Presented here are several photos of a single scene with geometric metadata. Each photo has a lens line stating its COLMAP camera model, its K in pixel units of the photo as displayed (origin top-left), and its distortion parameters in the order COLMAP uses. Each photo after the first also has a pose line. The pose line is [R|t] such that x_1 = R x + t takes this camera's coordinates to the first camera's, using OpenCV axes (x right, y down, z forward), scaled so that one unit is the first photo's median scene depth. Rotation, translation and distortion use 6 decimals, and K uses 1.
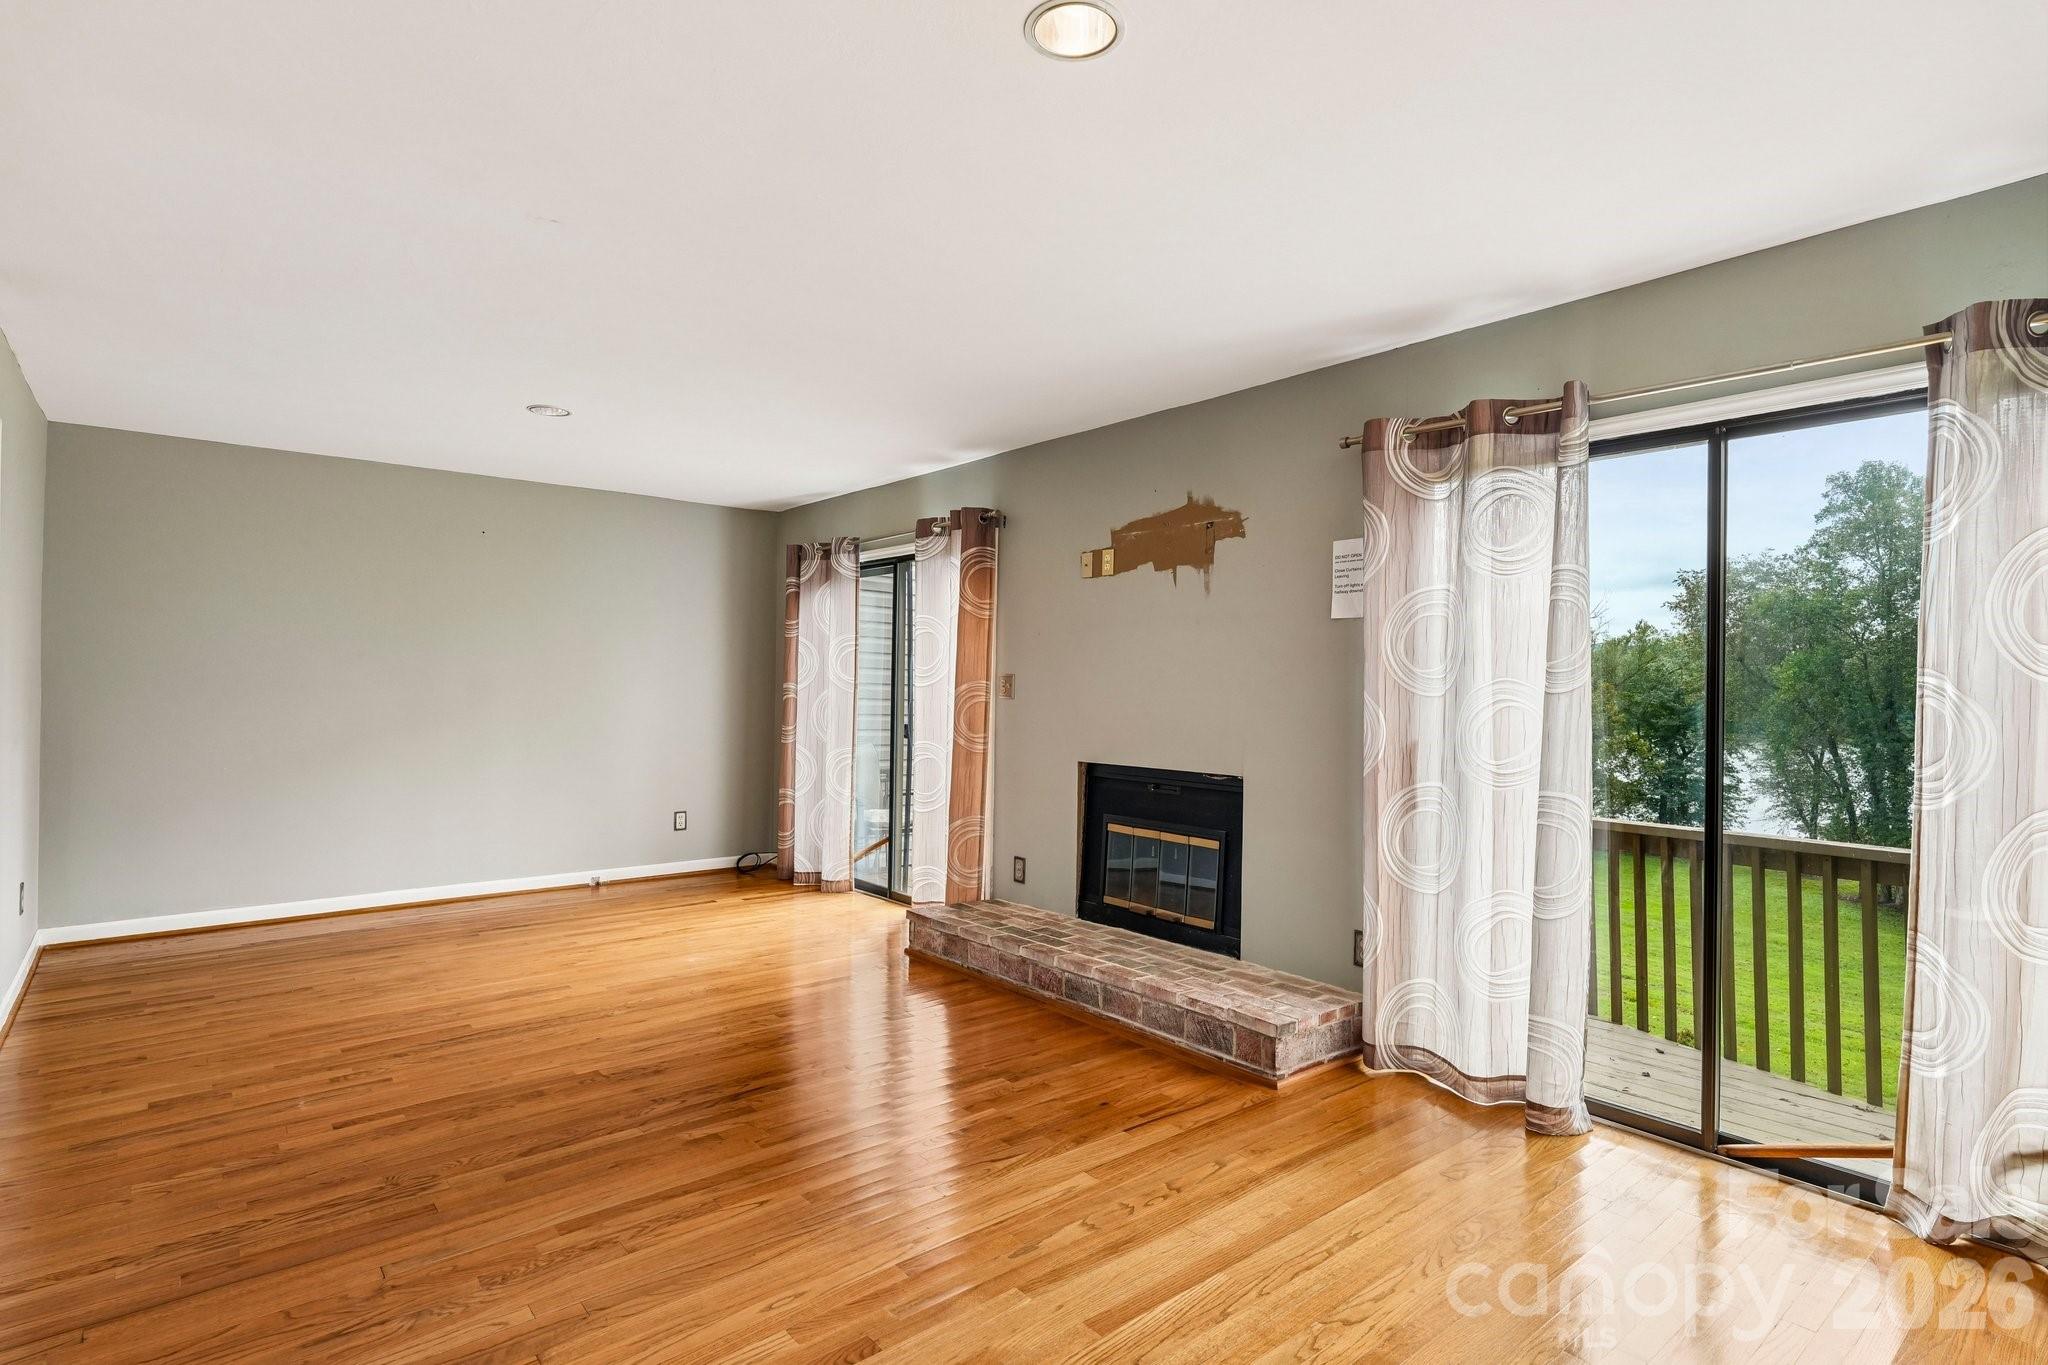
lens RADIAL K [[1029.6, 0, 1026.9], [0, 1029.6, 682.0], [0, 0, 1]] dist [0.000515, 0.000113]
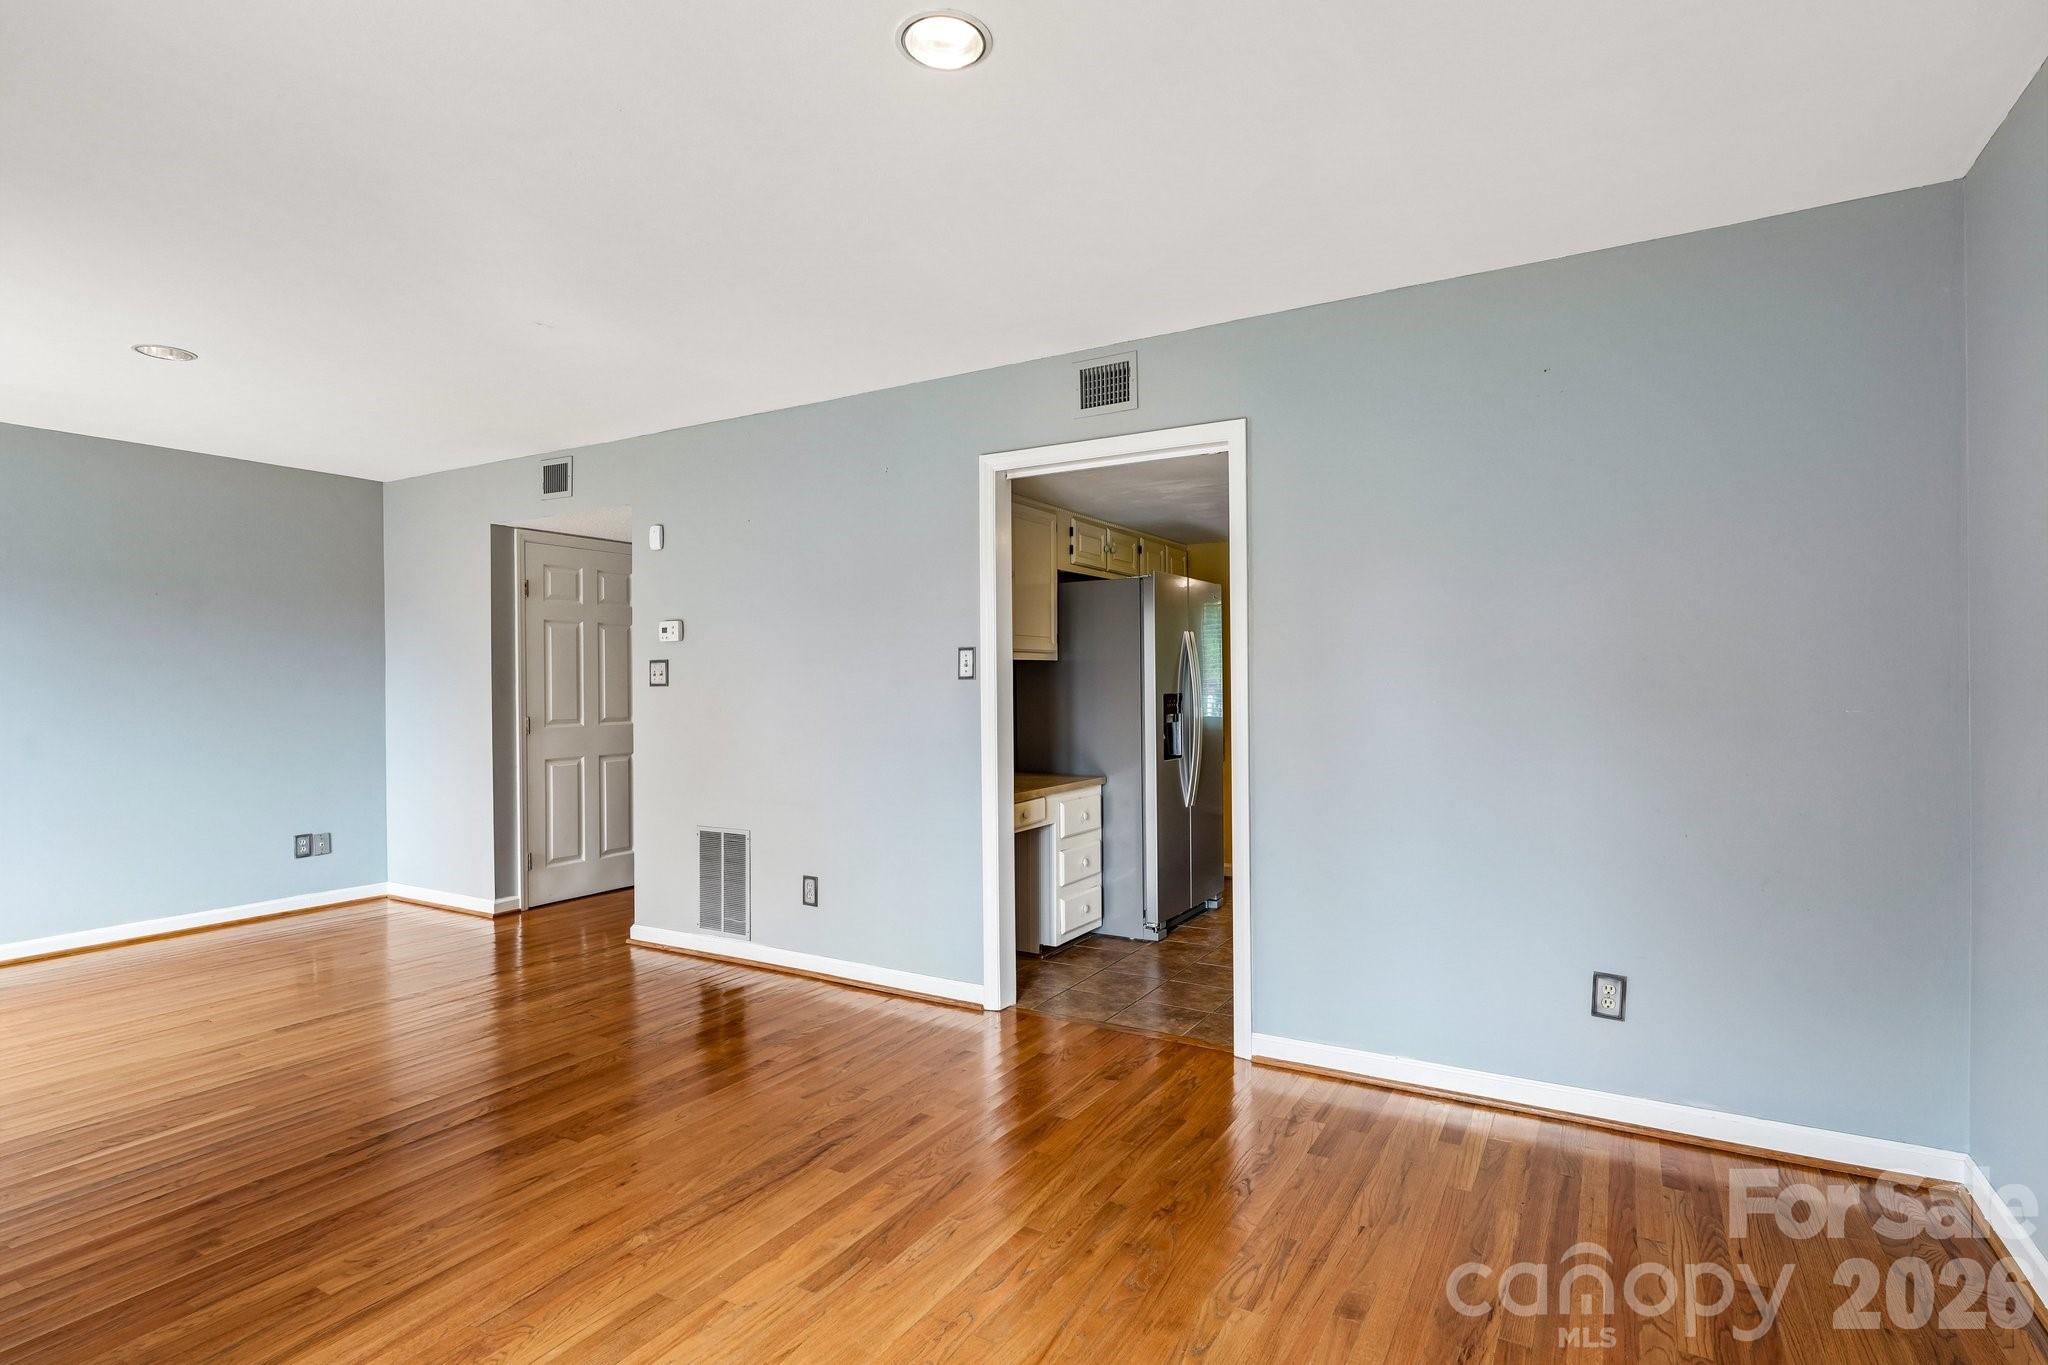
lens RADIAL K [[1027.5, 0, 1030.2], [0, 1027.5, 685.1], [0, 0, 1]] dist [-0.000068, 0.001107]
pose [[-0.942008, -0.002740, -0.335579, -0.435200], [-0.001718, 0.999993, -0.003345, 0.005867], [0.335586, -0.002574, -0.942006, 1.728551]]
